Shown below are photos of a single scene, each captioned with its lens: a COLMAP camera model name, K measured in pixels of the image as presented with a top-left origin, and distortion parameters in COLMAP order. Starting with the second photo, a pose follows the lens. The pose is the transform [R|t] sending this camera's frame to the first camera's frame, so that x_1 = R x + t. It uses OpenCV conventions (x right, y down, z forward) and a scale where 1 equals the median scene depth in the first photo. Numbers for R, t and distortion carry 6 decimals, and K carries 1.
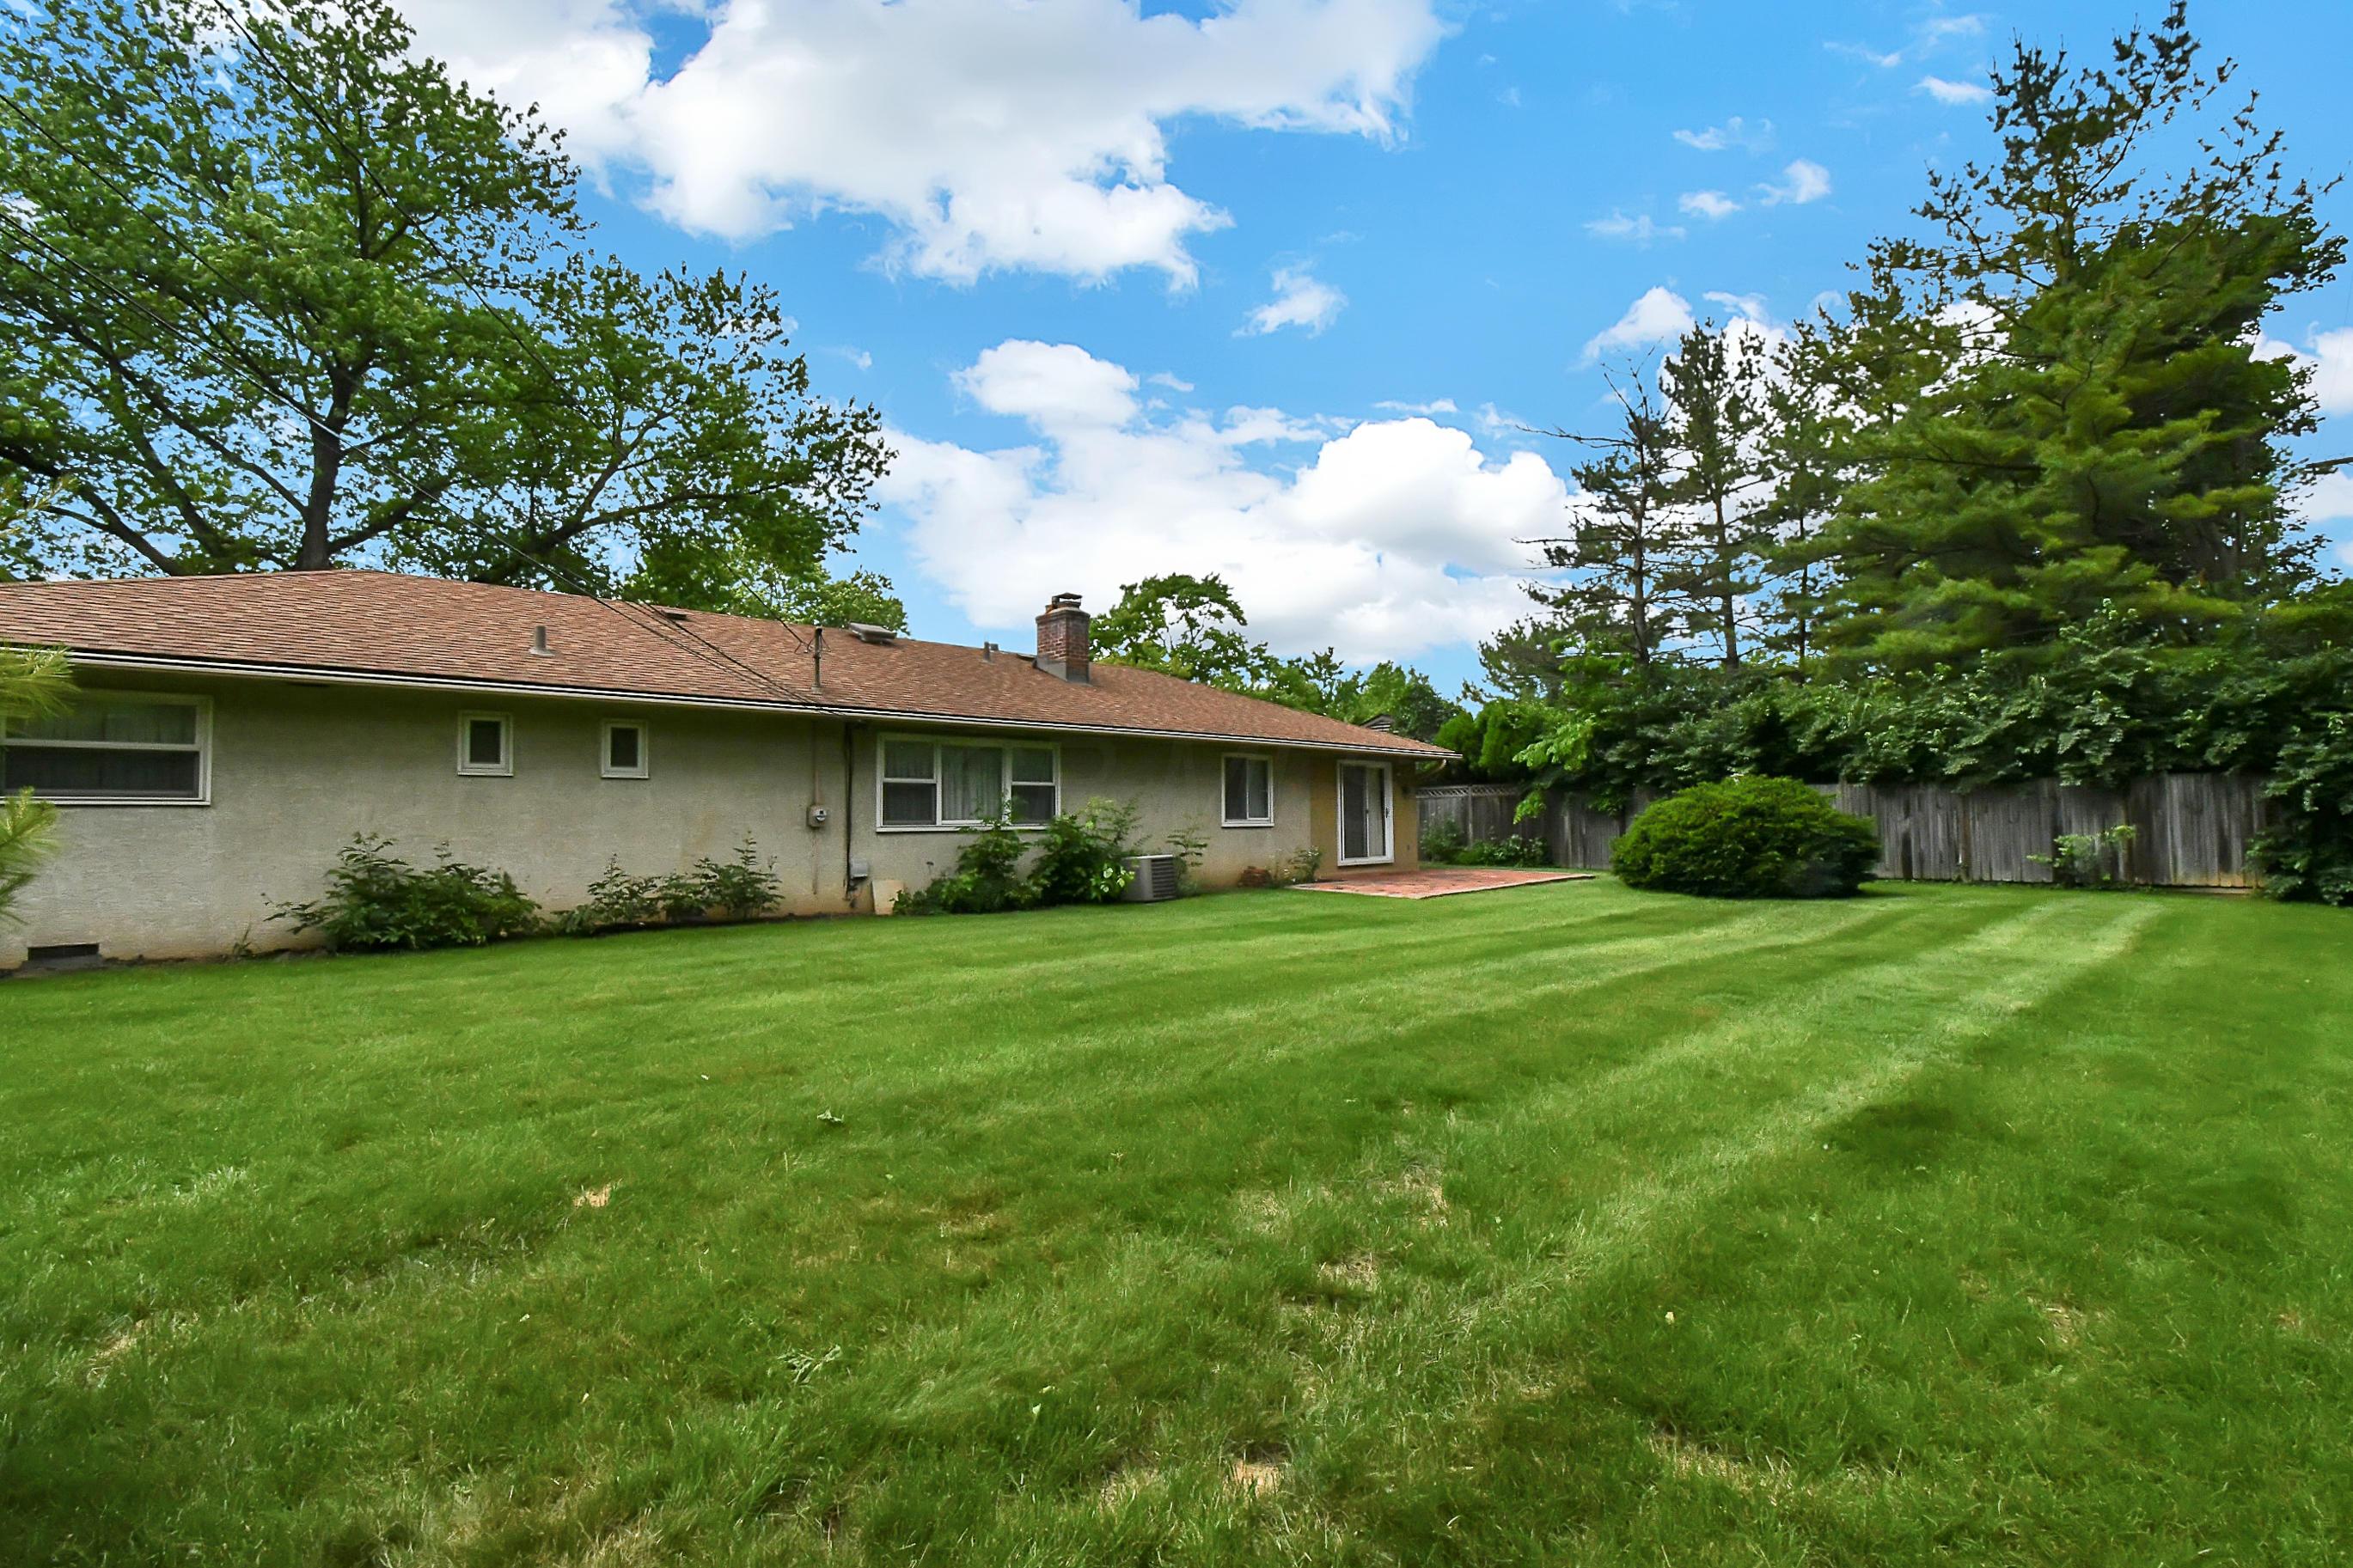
lens RADIAL K [[1056.5, 0, 1169.4], [0, 1056.5, 778.0], [0, 0, 1]] dist [0.001022, -0.002667]
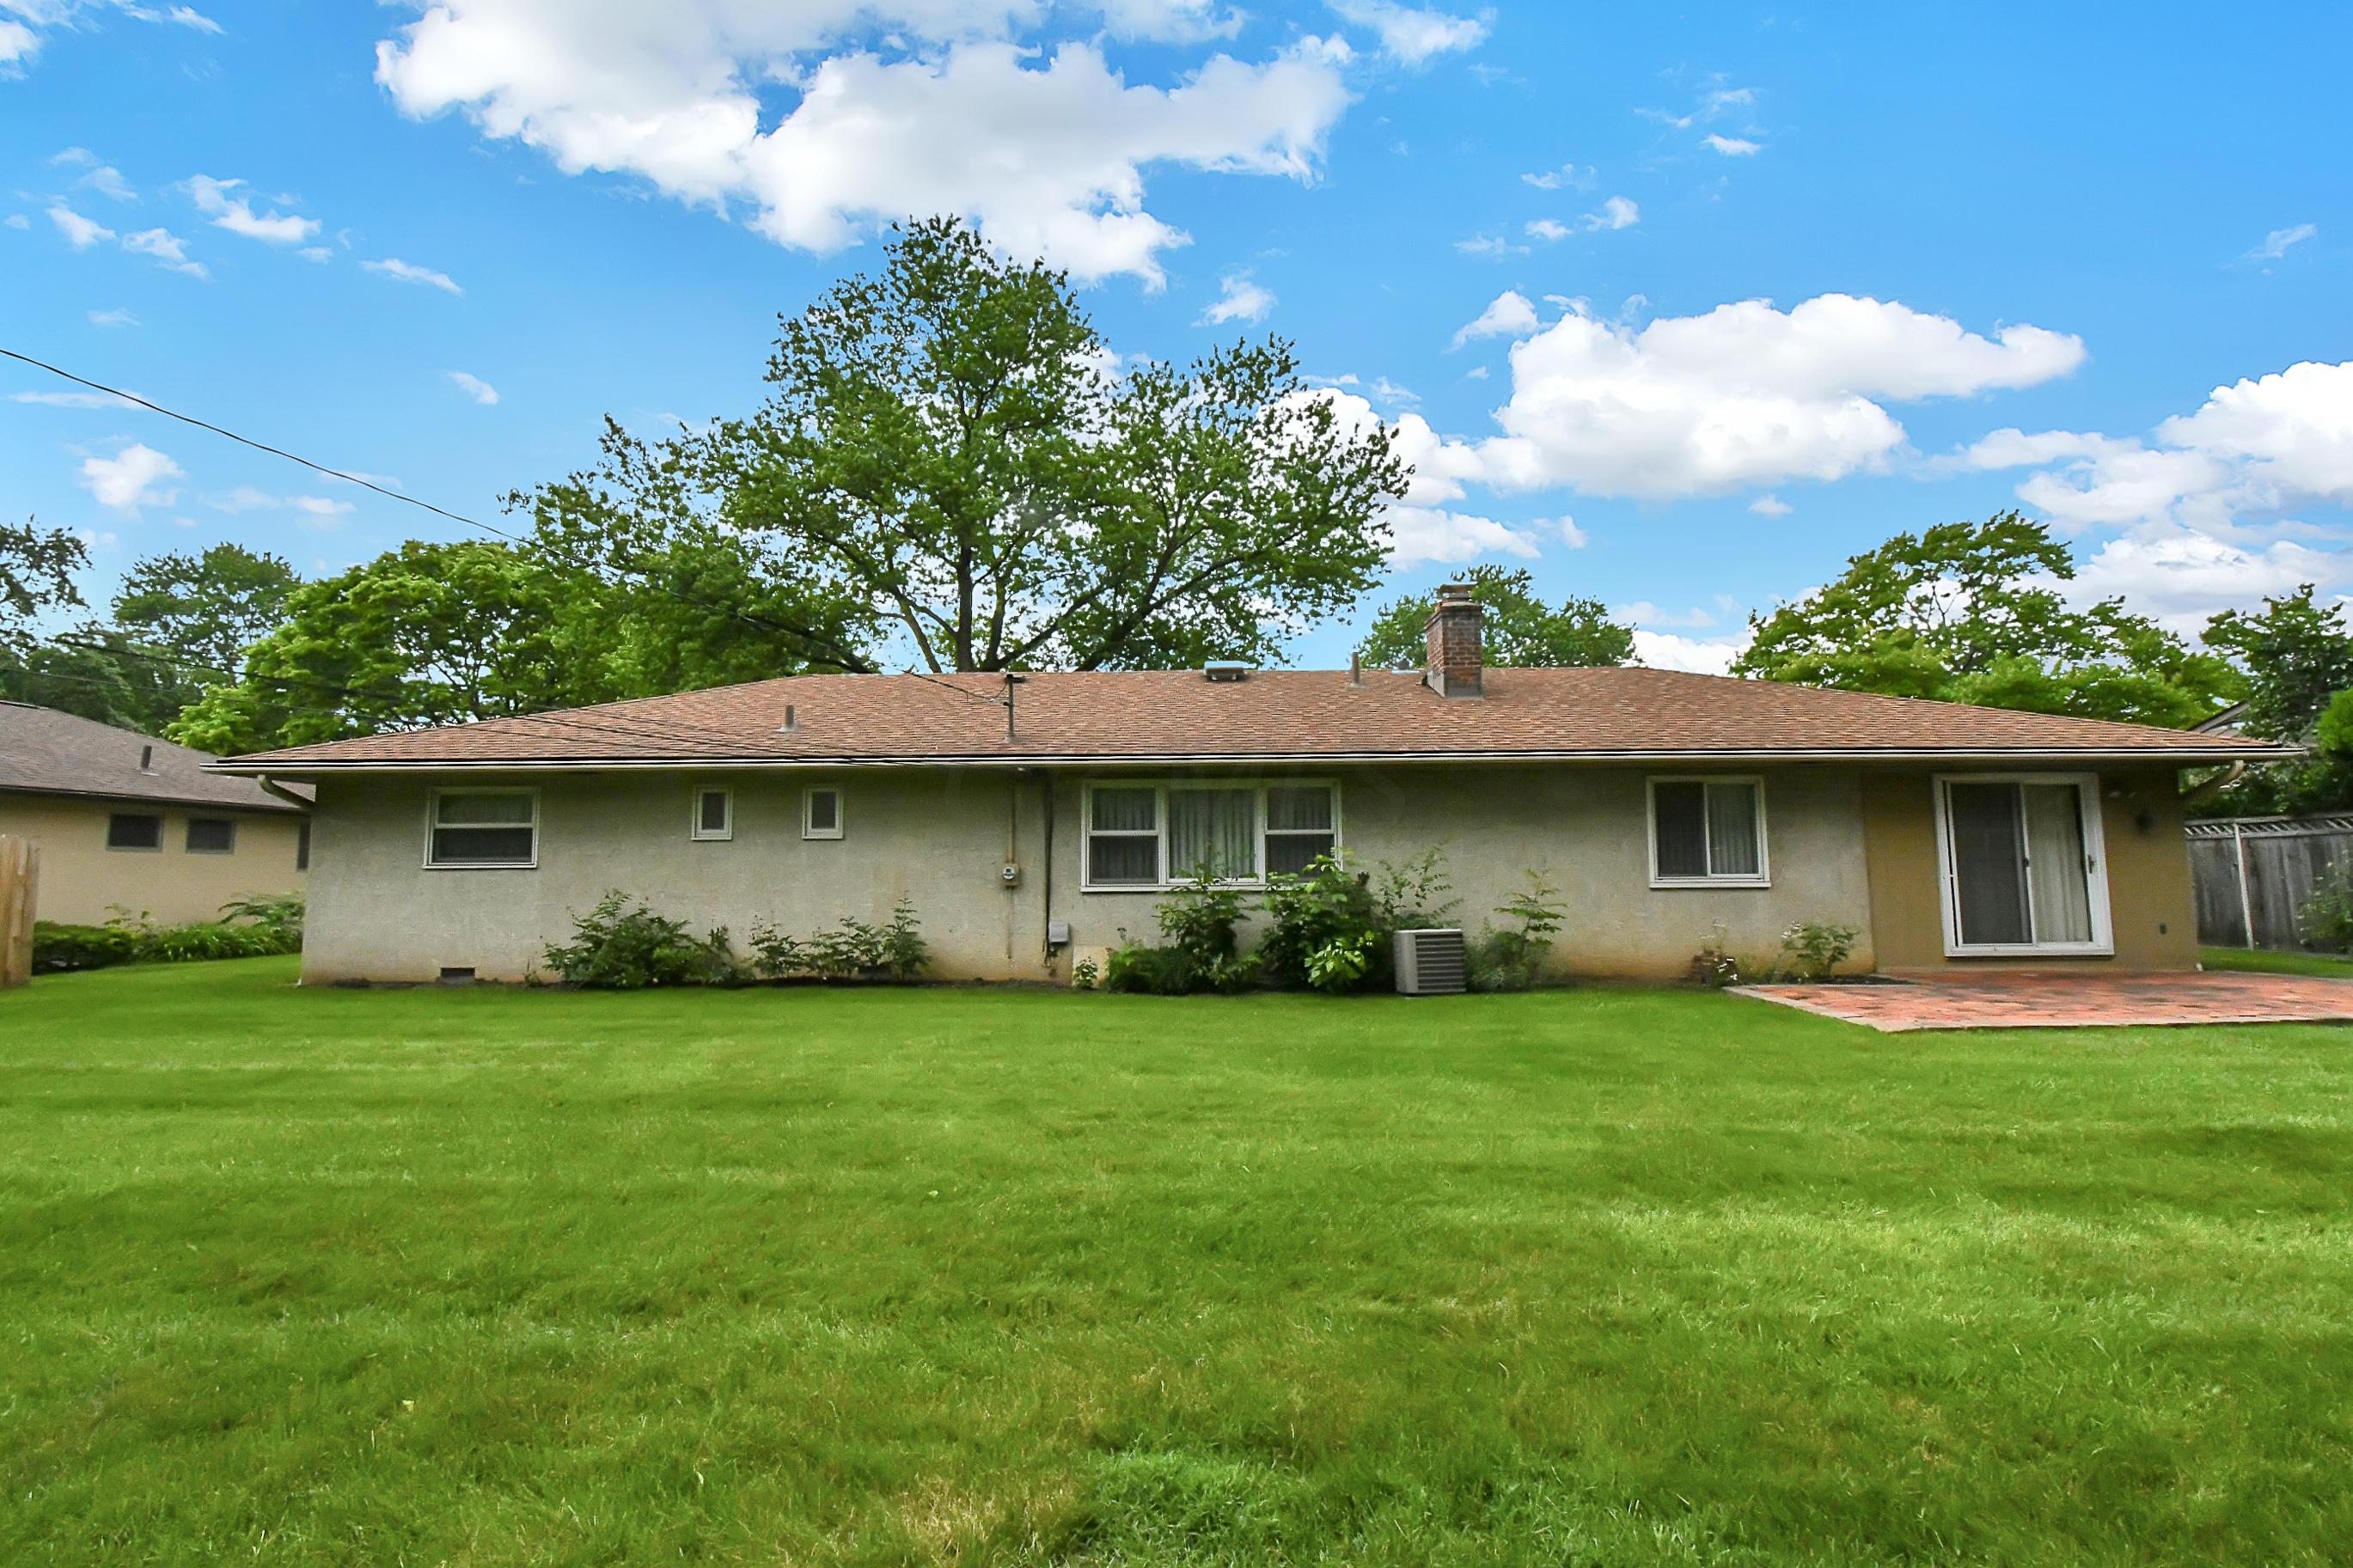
lens RADIAL K [[1056.5, 0, 1169.4], [0, 1056.5, 778.0], [0, 0, 1]] dist [0.001022, -0.002667]
pose [[0.704915, -0.064734, -0.706331, 0.307169], [0.029994, 0.997656, -0.061499, 0.009295], [0.708657, 0.022166, 0.705205, 0.316287]]
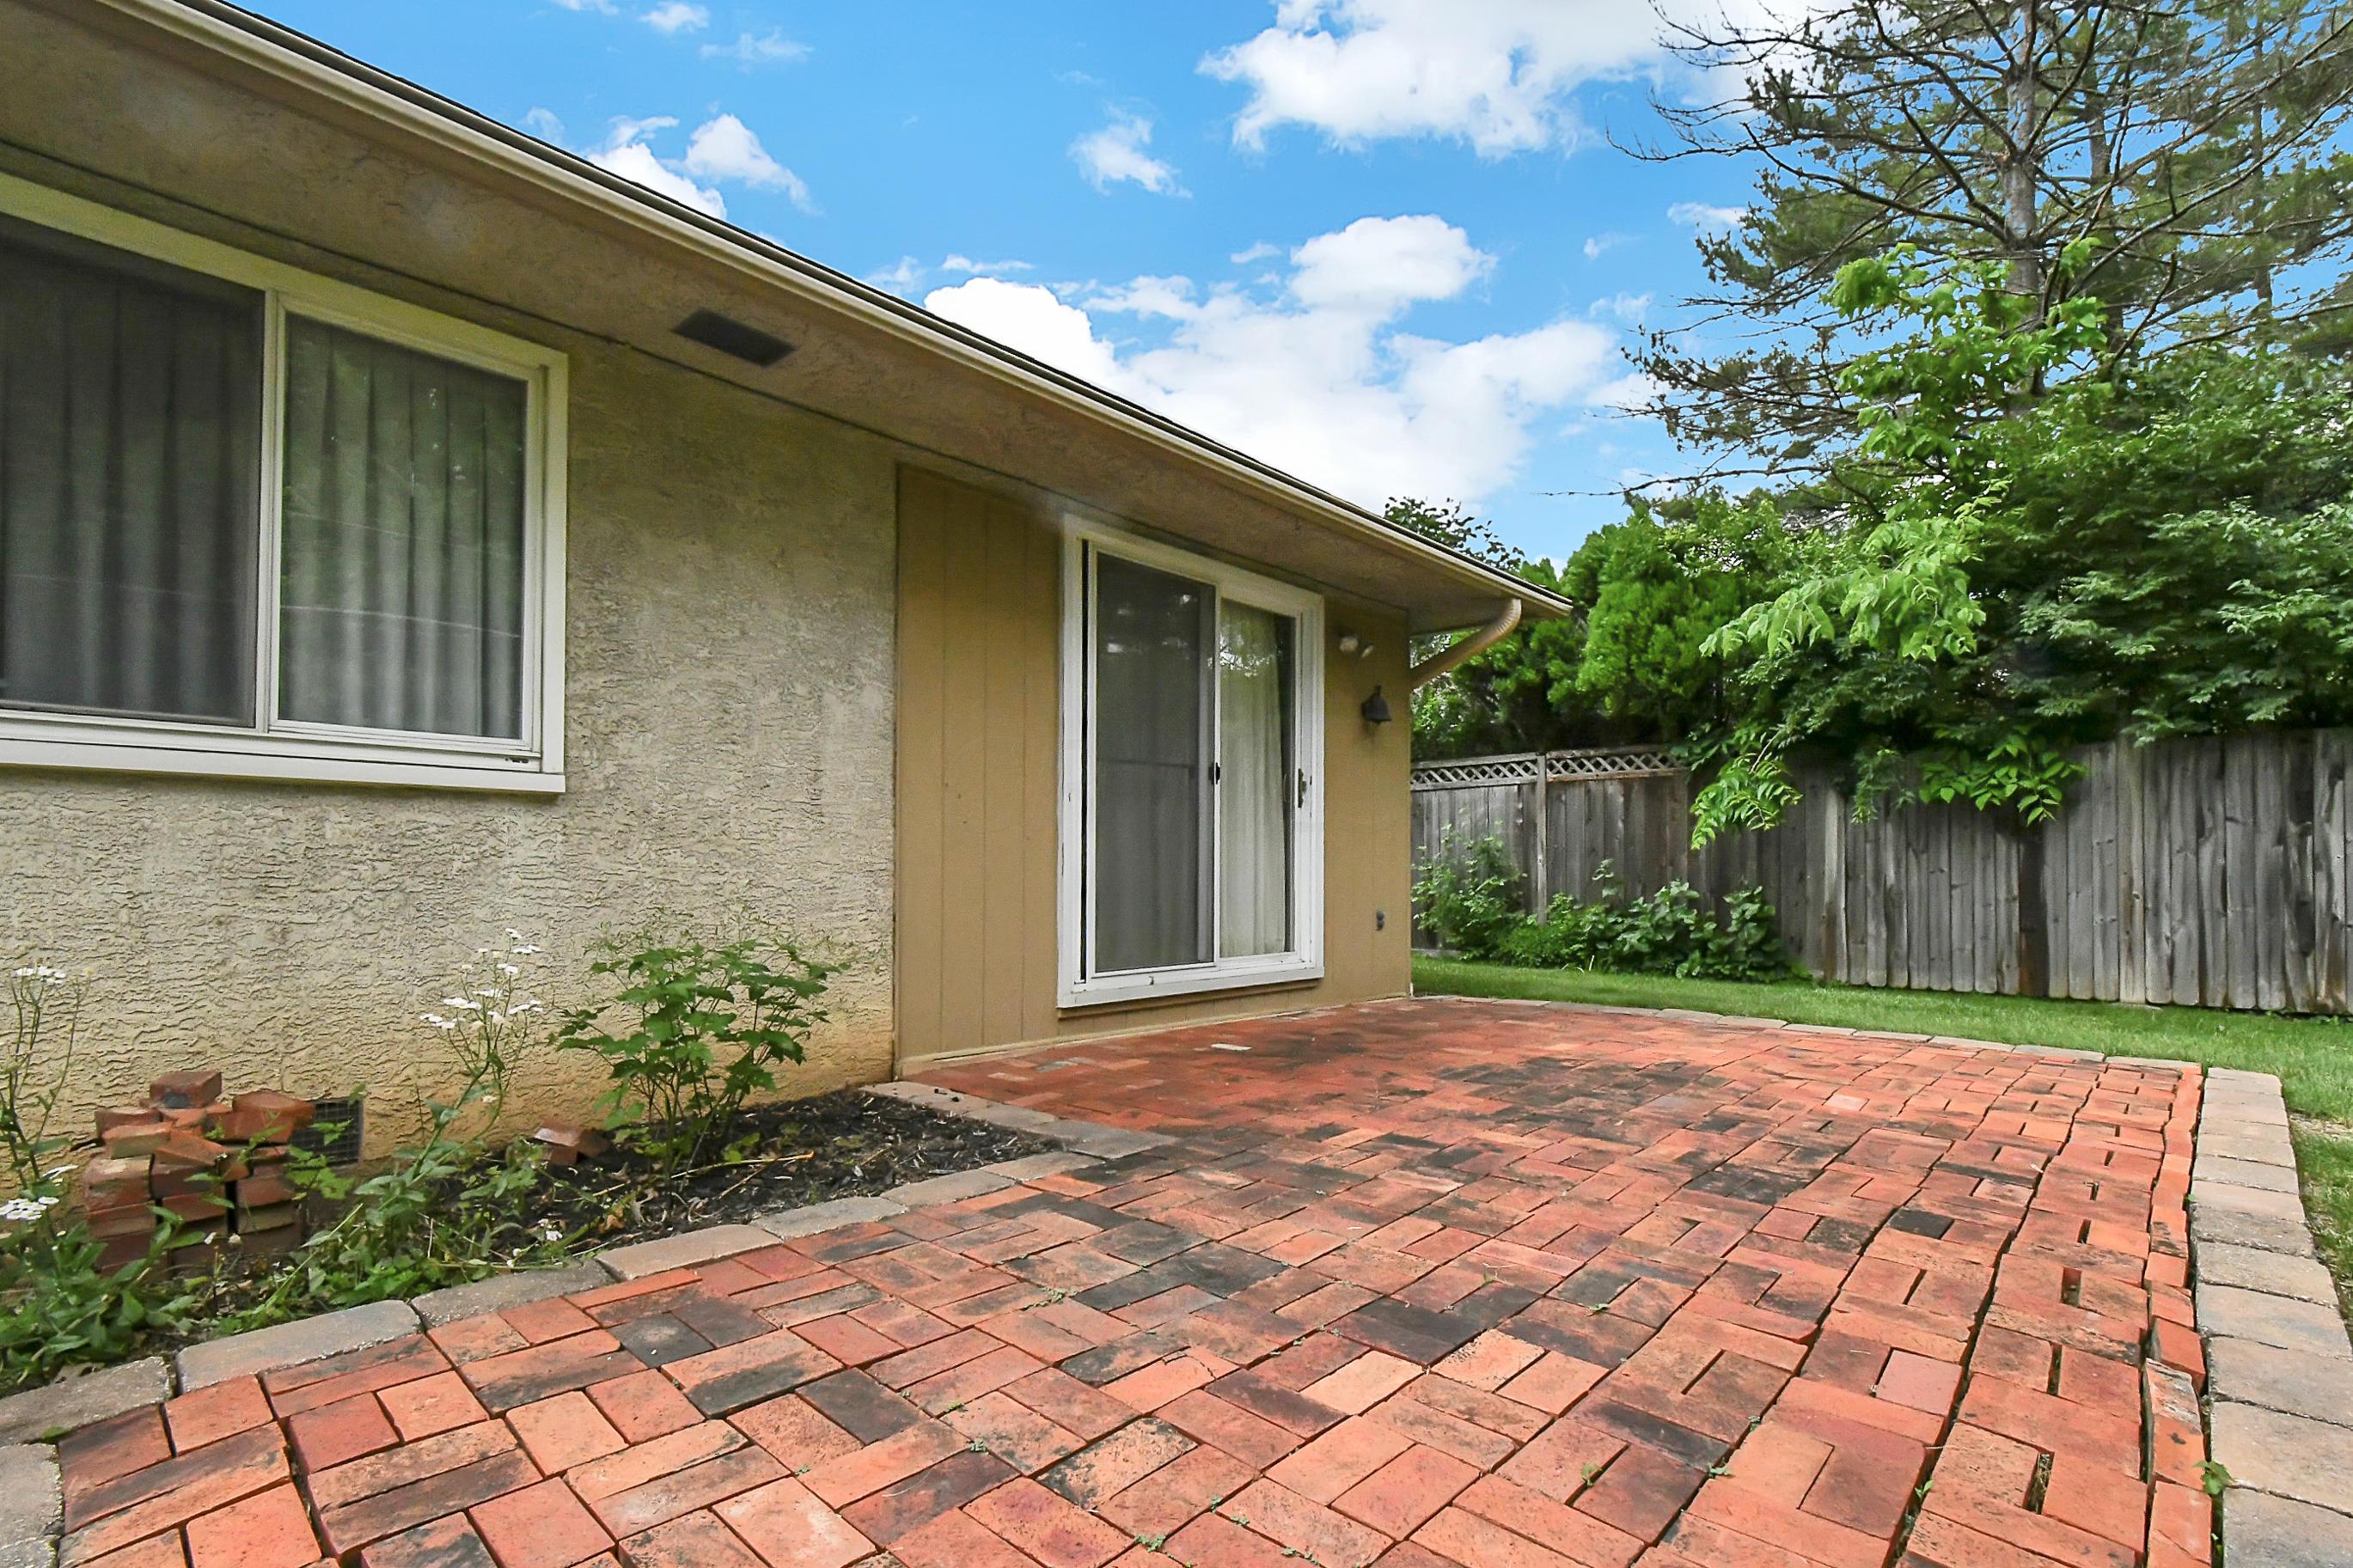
lens RADIAL K [[1108.6, 0, 1170.8], [0, 1108.6, 873.0], [0, 0, 1]] dist [0.000939, -0.000101]
pose [[0.999012, 0.008698, 0.043574, 0.191740], [-0.010272, 0.999298, 0.036029, 0.052899], [-0.043230, -0.036441, 0.998400, 0.863582]]
